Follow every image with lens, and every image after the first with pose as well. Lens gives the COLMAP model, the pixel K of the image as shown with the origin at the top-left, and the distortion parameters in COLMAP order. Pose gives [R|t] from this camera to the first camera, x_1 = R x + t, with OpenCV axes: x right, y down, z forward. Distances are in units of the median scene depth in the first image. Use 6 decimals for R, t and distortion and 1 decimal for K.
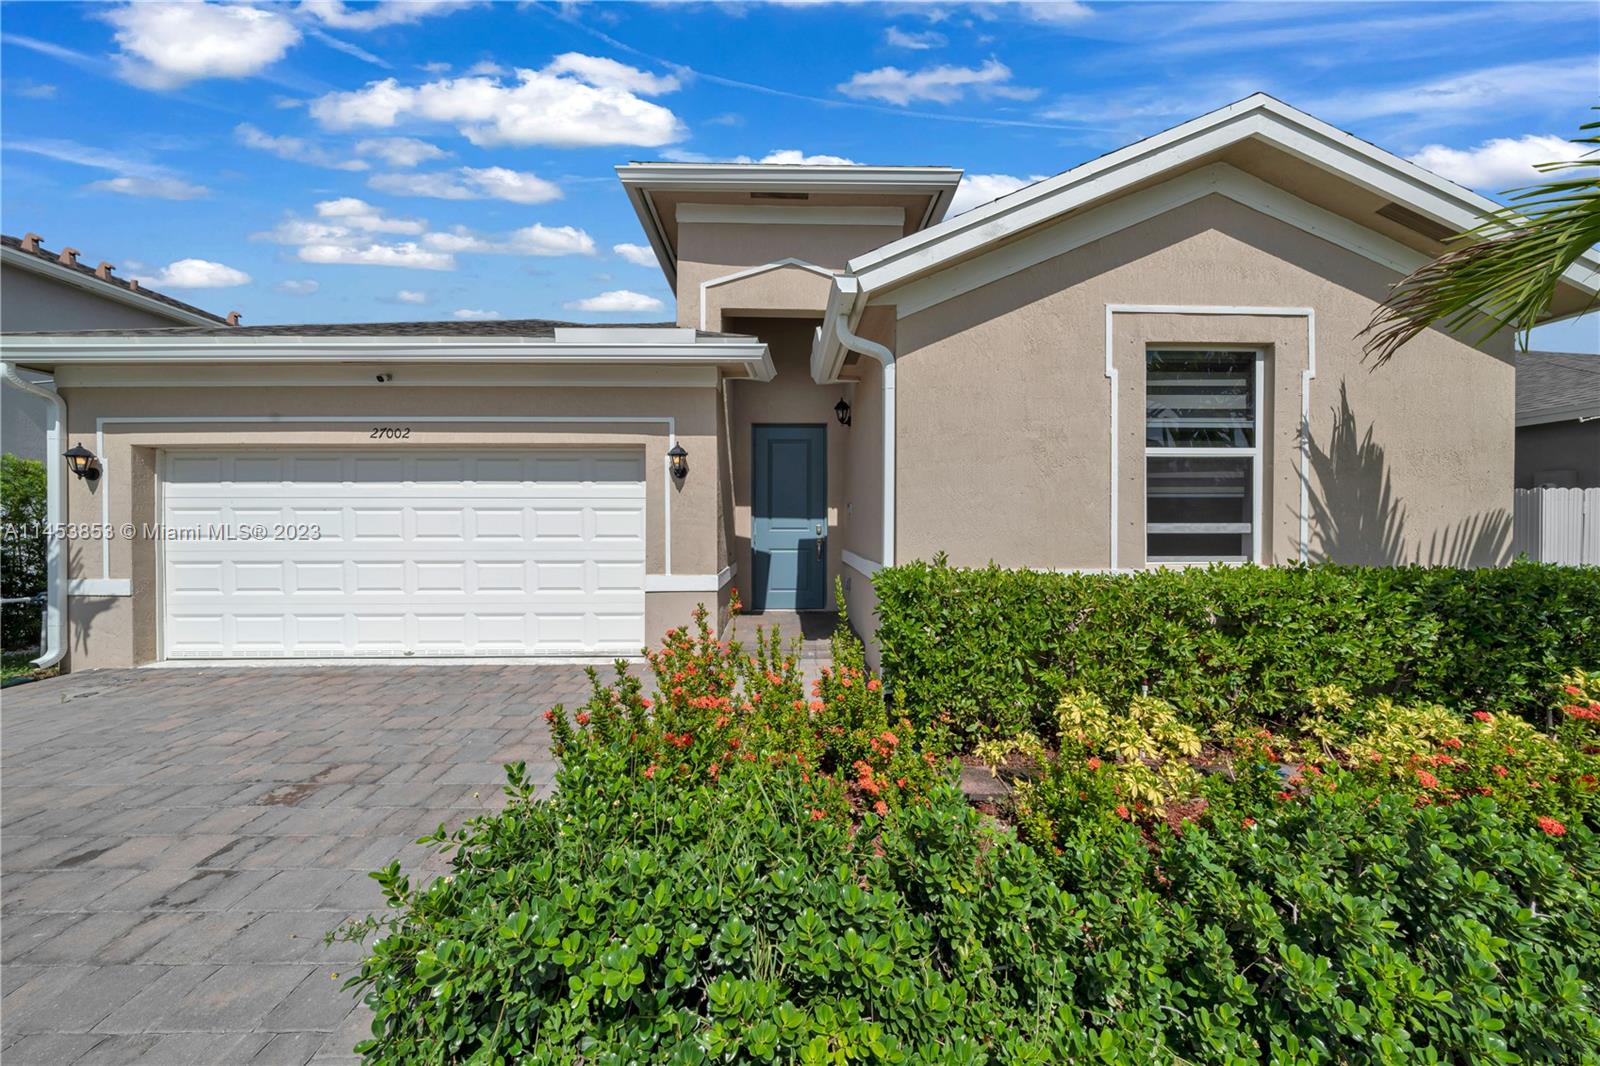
lens RADIAL K [[539.4, 0, 804.7], [0, 539.4, 527.7], [0, 0, 1]] dist [-0.005336, 0.000150]
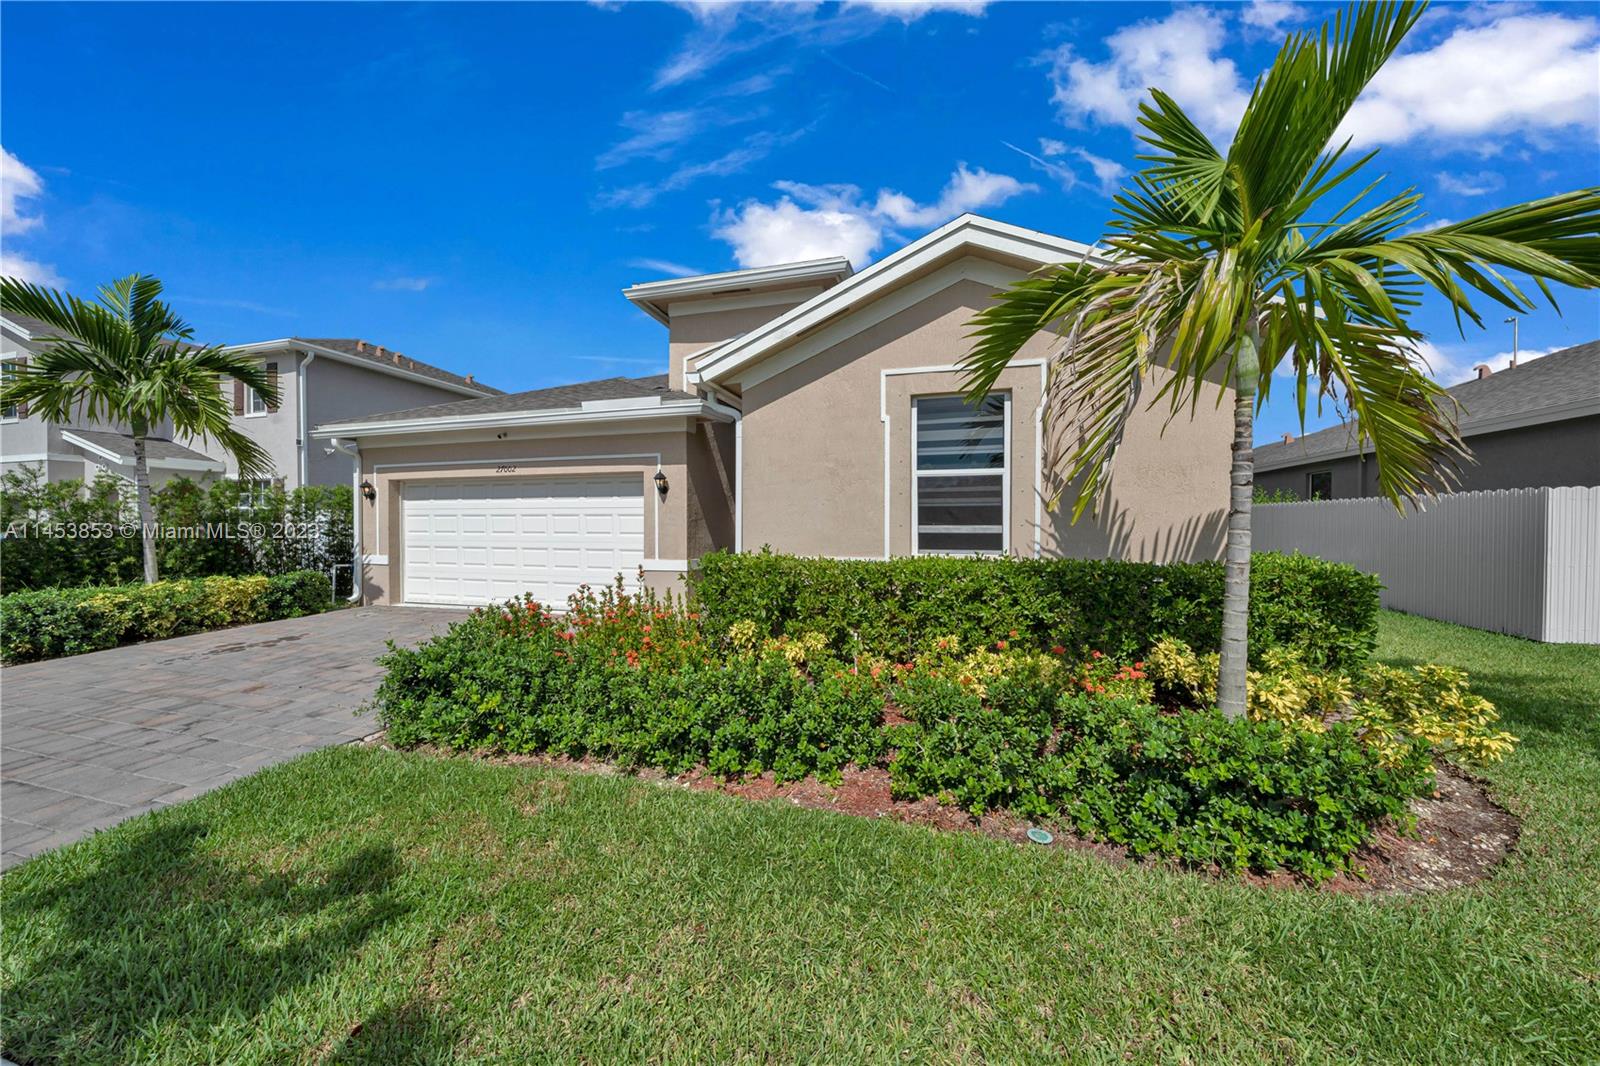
lens RADIAL K [[539.4, 0, 811.9], [0, 539.4, 530.0], [0, 0, 1]] dist [-0.005336, 0.000150]
pose [[0.958076, 0.004786, -0.286474, 0.760919], [-0.003497, 0.999981, 0.005011, -0.002707], [0.286493, -0.003799, 0.958075, -0.389769]]
